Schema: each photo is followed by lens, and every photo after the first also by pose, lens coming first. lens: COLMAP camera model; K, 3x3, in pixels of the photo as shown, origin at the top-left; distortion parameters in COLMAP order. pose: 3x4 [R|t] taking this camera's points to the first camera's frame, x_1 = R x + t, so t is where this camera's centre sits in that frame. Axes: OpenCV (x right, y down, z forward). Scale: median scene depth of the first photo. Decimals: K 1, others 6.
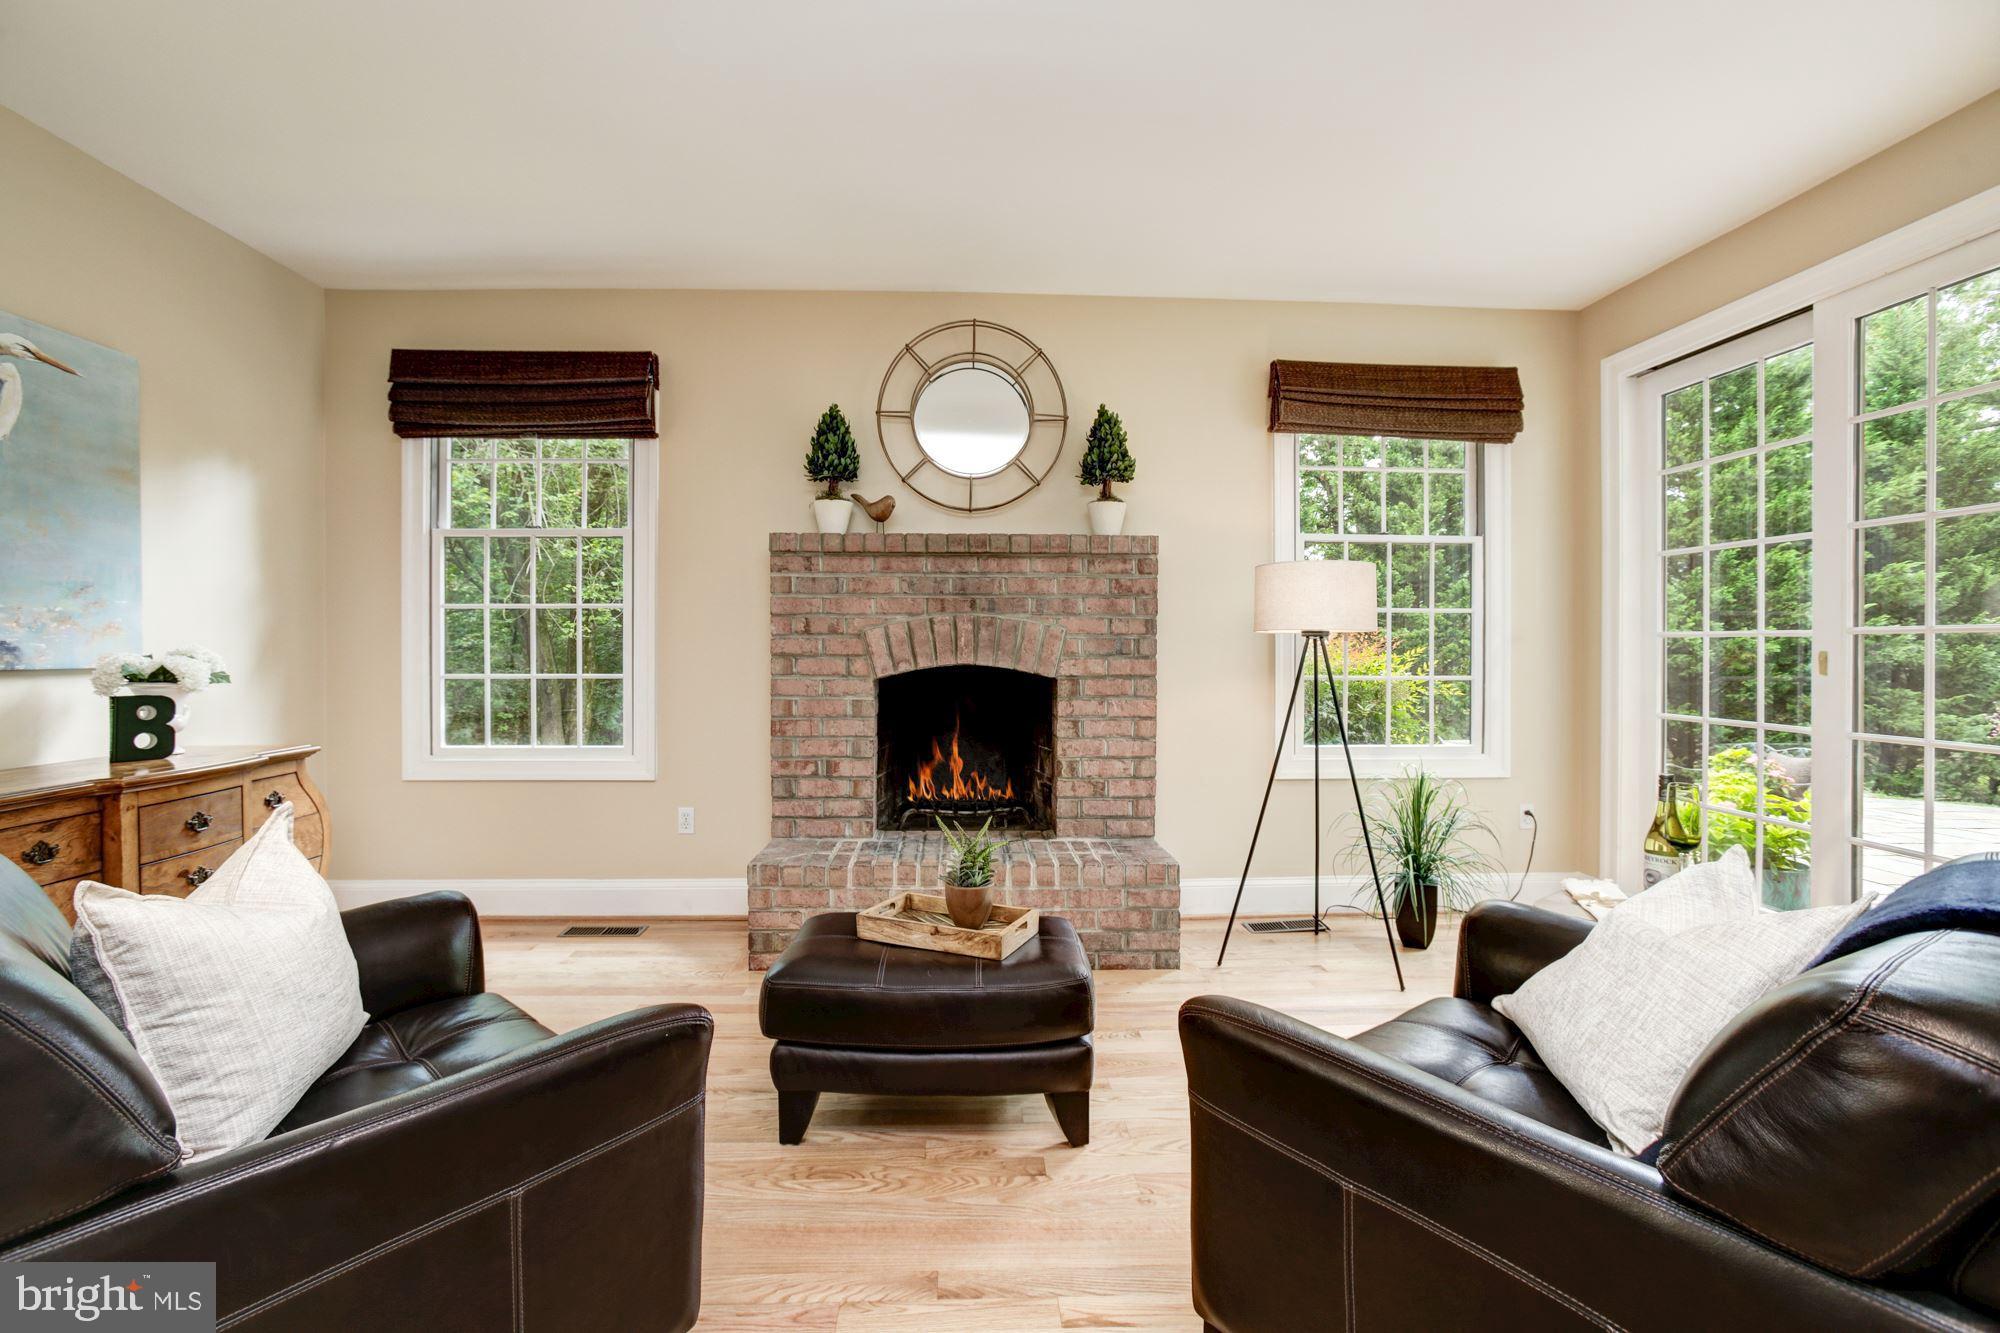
lens RADIAL K [[912.8, 0, 993.3], [0, 912.8, 649.4], [0, 0, 1]] dist [-0.044053, 0.021505]
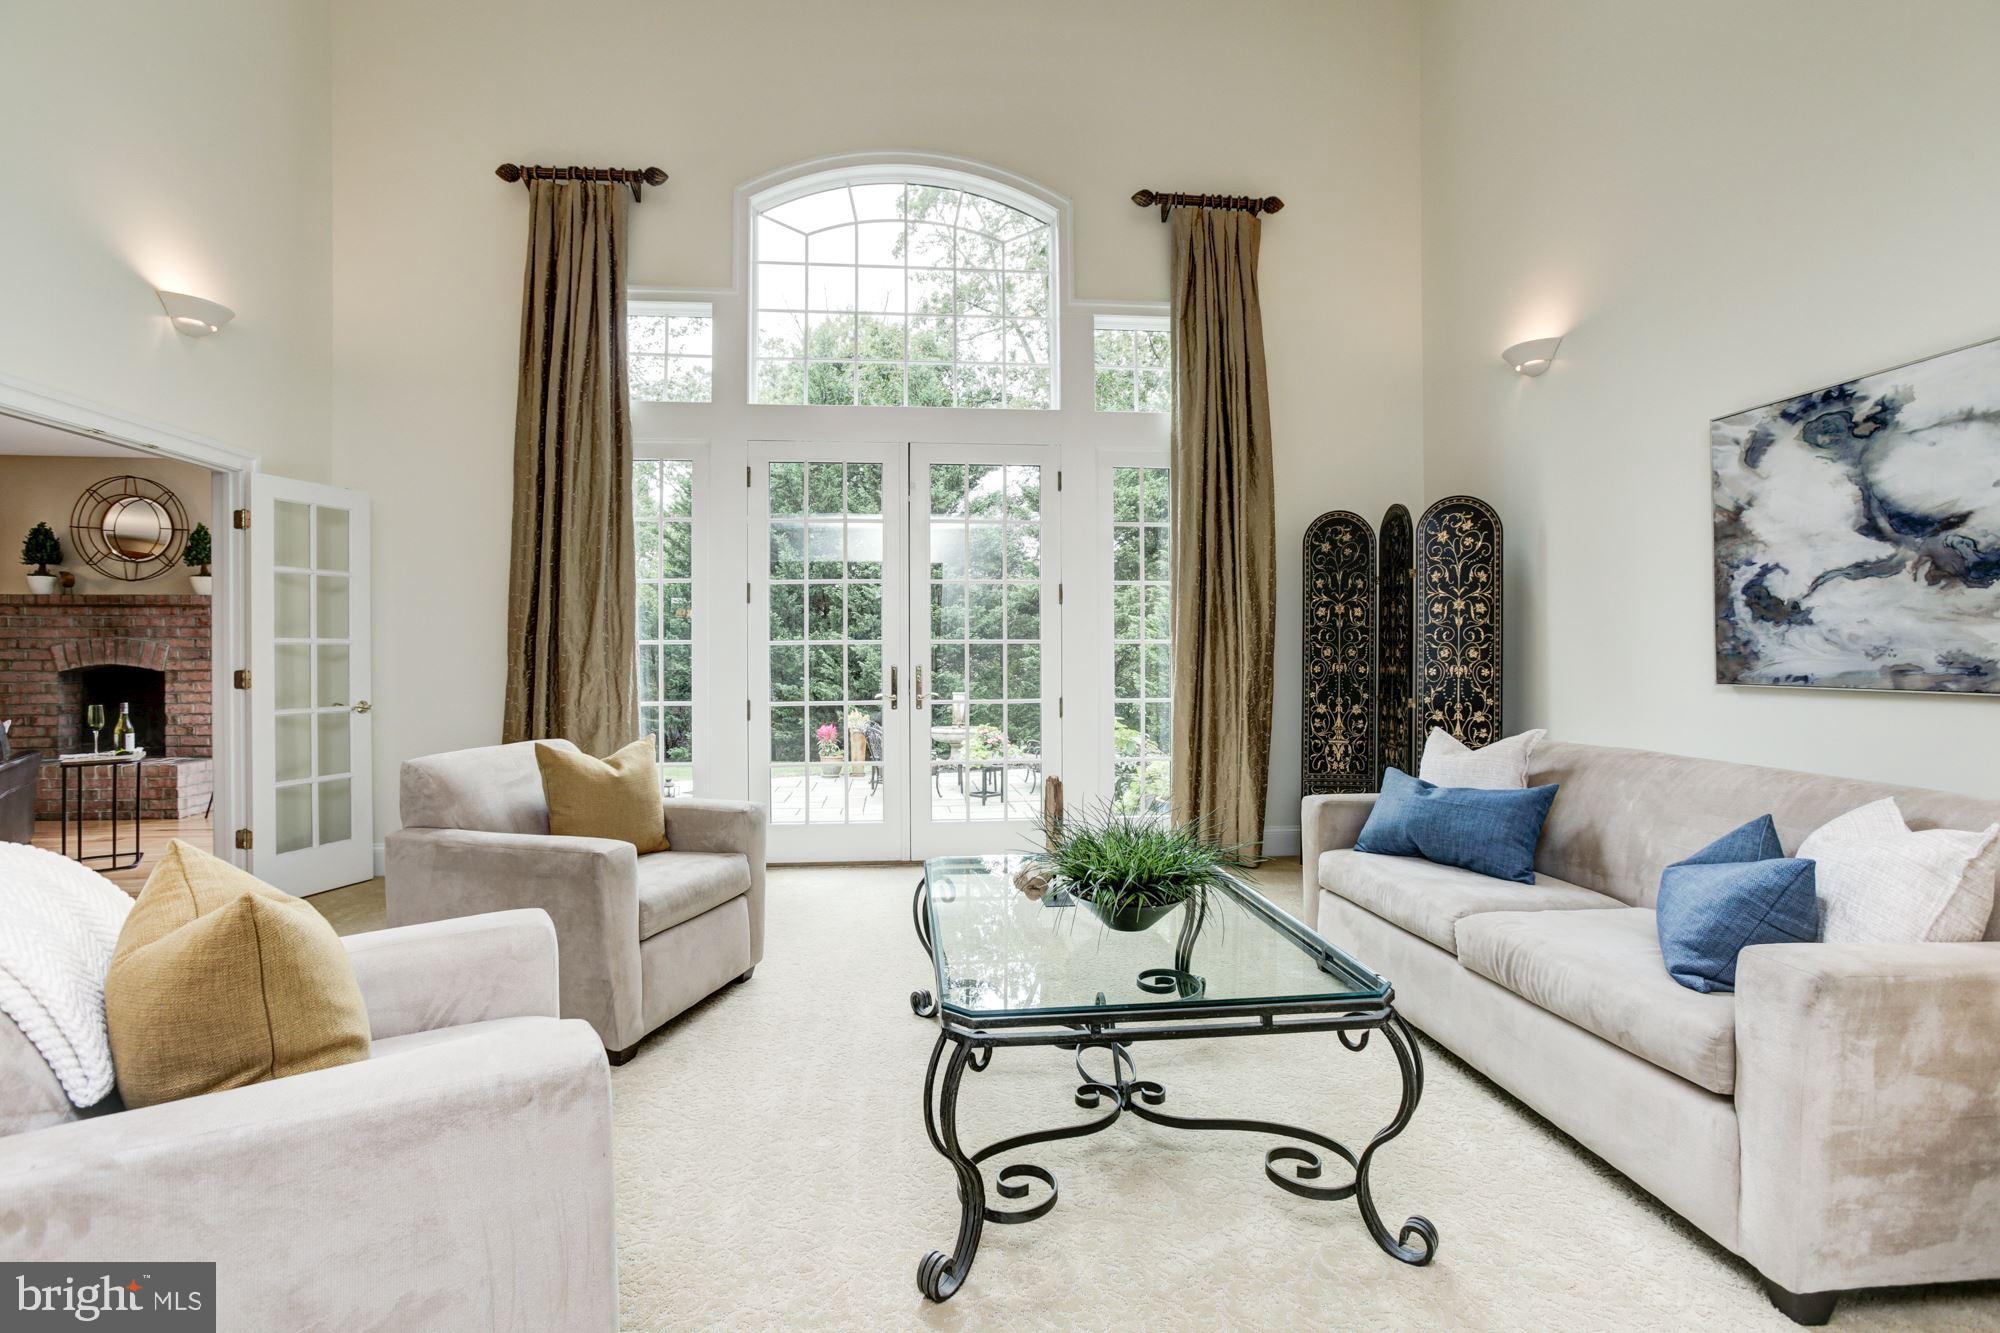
lens RADIAL K [[912.8, 0, 991.4], [0, 912.8, 651.8], [0, 0, 1]] dist [-0.044053, 0.021505]
pose [[0.997647, -0.006467, 0.068248, 1.630776], [0.005754, 0.999927, 0.010646, -0.018606], [-0.068312, -0.010228, 0.997612, -0.934214]]
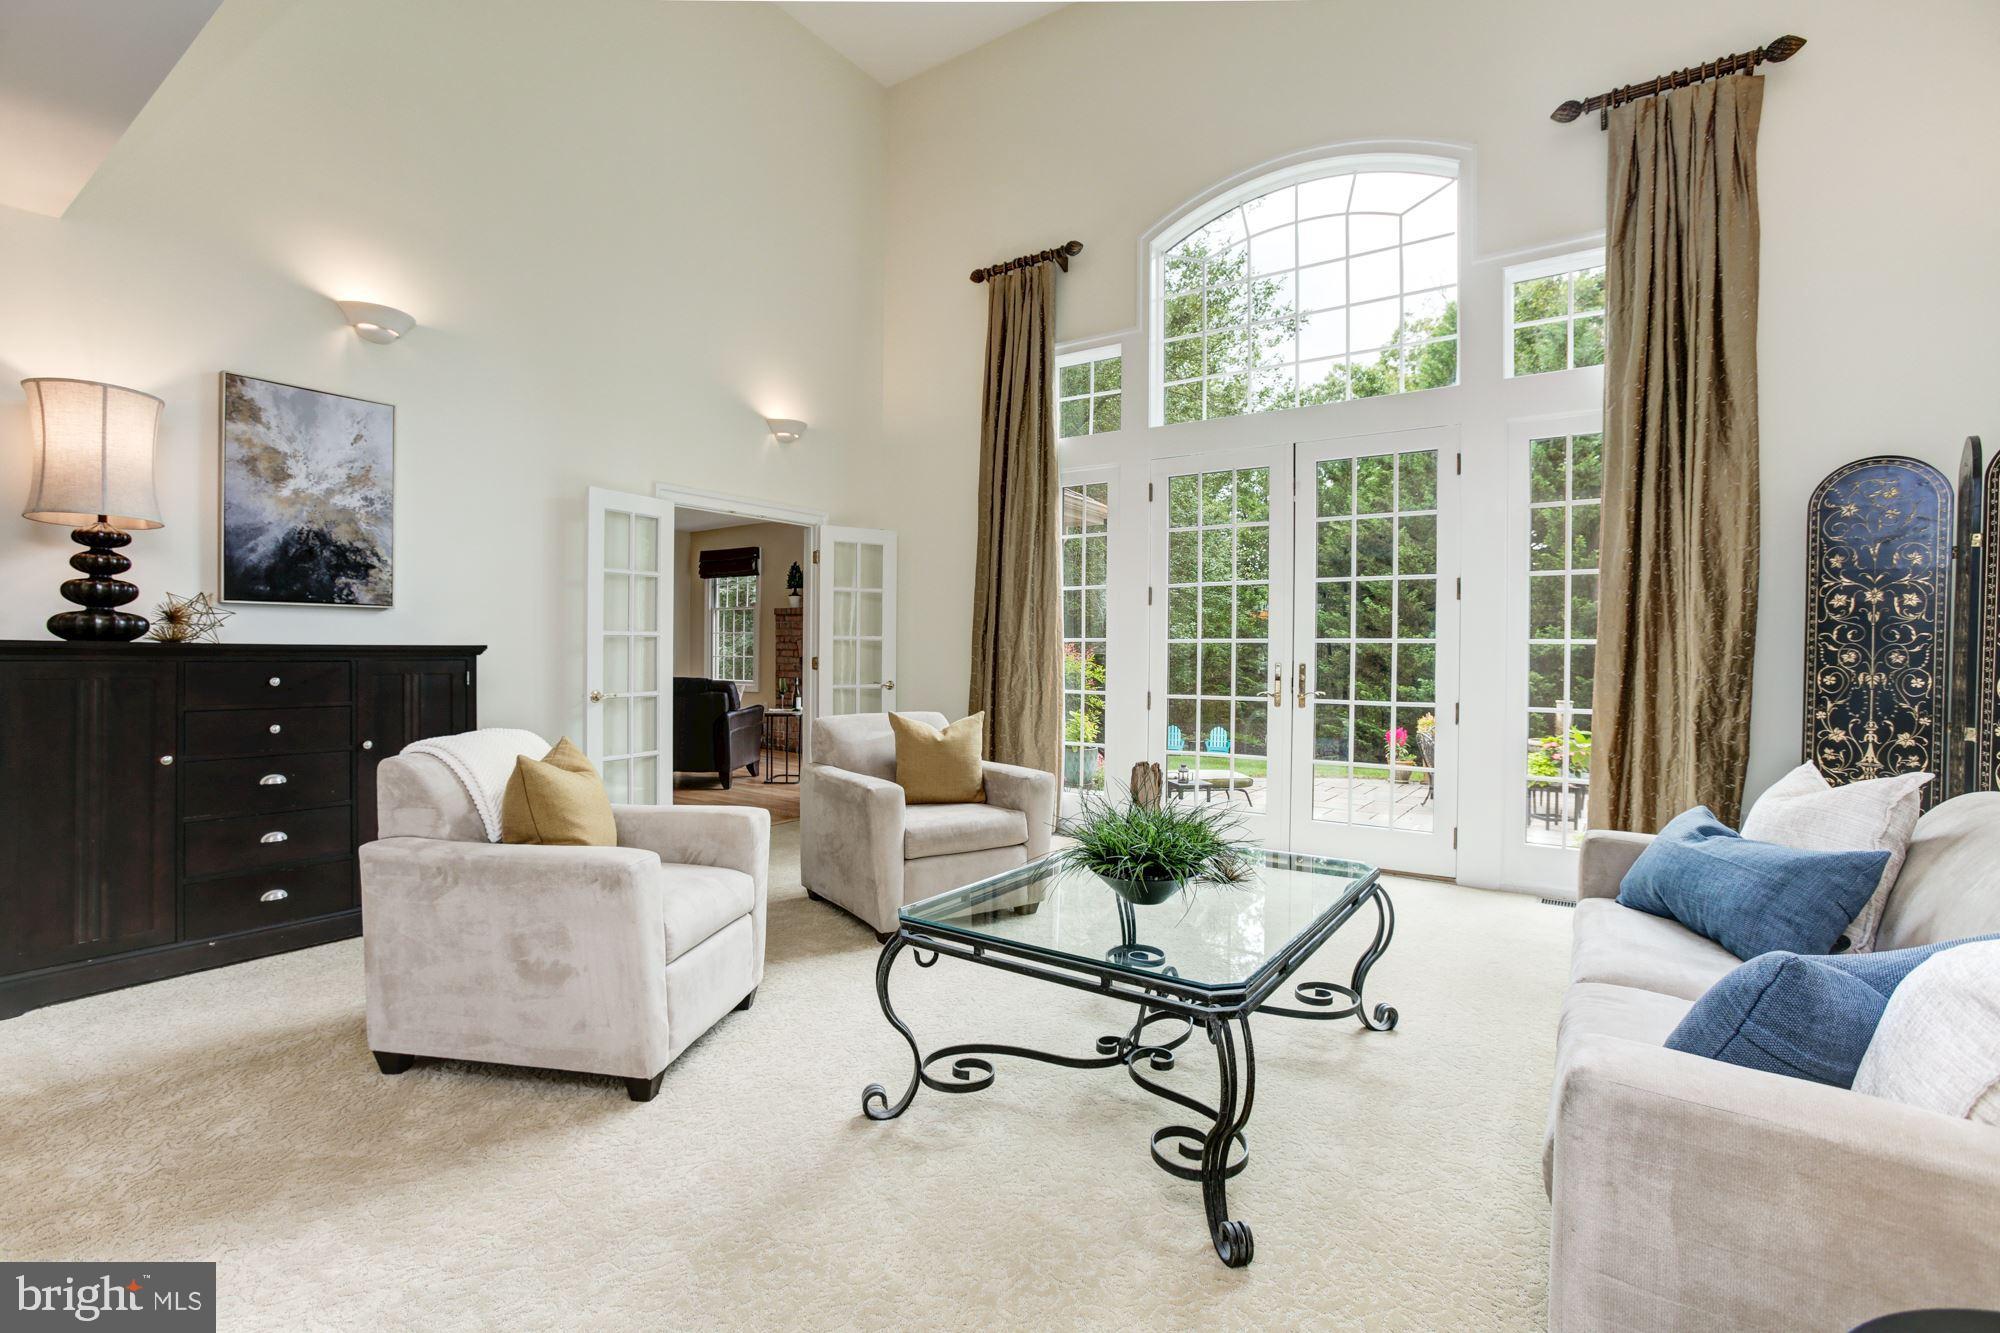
lens RADIAL K [[912.8, 0, 995.5], [0, 912.8, 651.5], [0, 0, 1]] dist [-0.044053, 0.021505]
pose [[0.799171, 0.005085, -0.601082, 2.086937], [-0.000538, 0.999970, 0.007743, -0.012909], [0.601103, -0.005865, 0.799150, -0.924585]]
